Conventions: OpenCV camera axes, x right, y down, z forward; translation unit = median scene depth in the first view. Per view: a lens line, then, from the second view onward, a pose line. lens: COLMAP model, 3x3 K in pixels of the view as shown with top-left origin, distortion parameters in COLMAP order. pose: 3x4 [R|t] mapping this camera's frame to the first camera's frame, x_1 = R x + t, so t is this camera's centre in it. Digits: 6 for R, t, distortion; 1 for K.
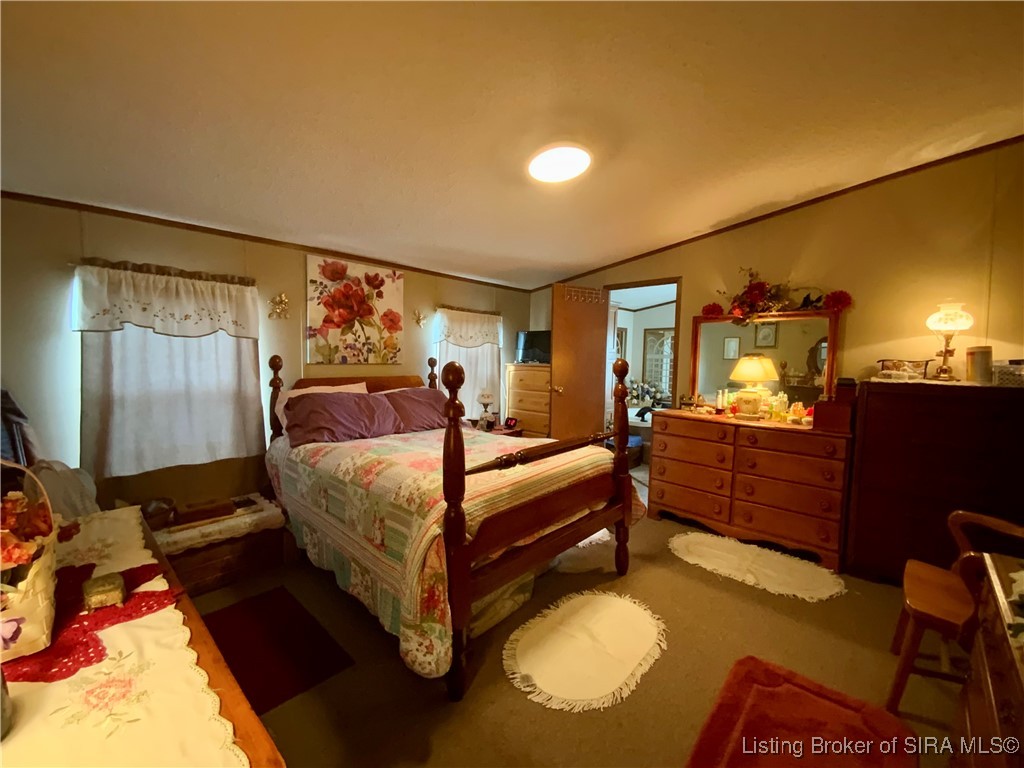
lens RADIAL K [[412.4, 0, 510.2], [0, 412.4, 381.6], [0, 0, 1]] dist [0.011923, -0.015496]
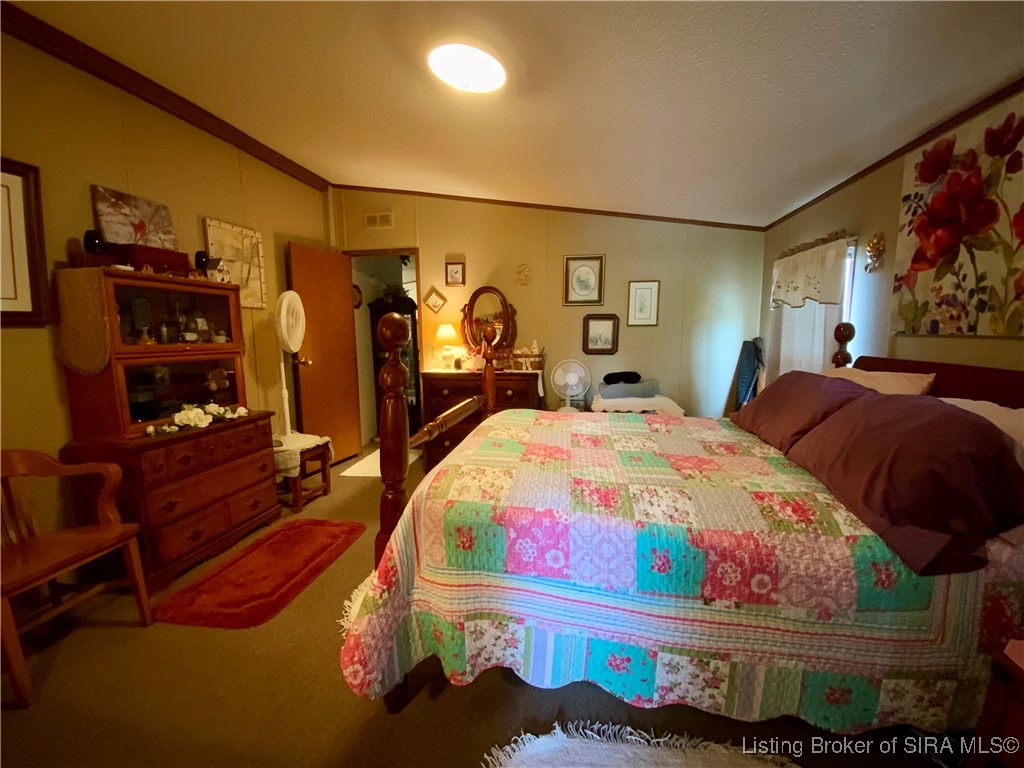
lens RADIAL K [[412.4, 0, 511.7], [0, 412.4, 382.1], [0, 0, 1]] dist [0.011923, -0.015496]
pose [[-0.829573, 0.055685, -0.555615, 0.340696], [-0.043589, 0.985521, 0.163853, -0.047891], [0.556695, 0.160147, -0.815134, 1.170725]]
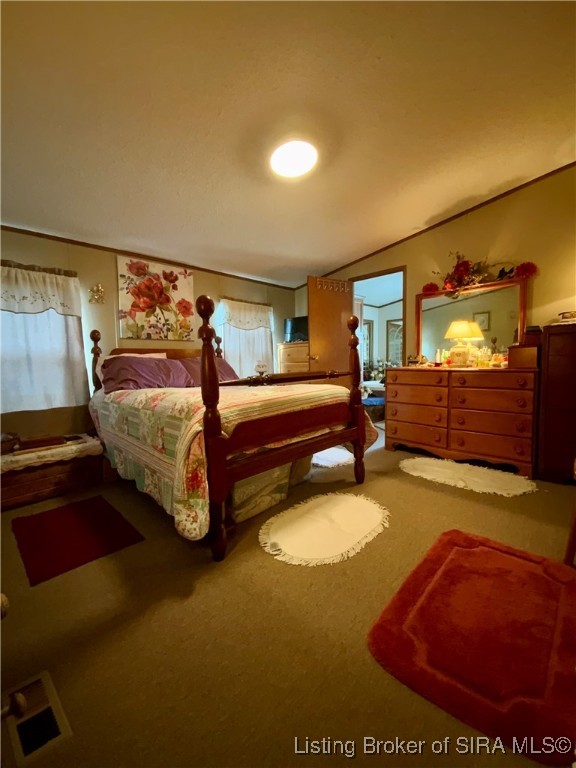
lens RADIAL K [[309.3, 0, 285.2], [0, 309.3, 379.0], [0, 0, 1]] dist [0.011923, -0.015496]
pose [[0.998860, -0.036551, -0.030698, 0.062270], [0.036581, 0.999331, 0.000427, 0.104032], [0.030662, -0.001550, 0.999529, 0.019006]]
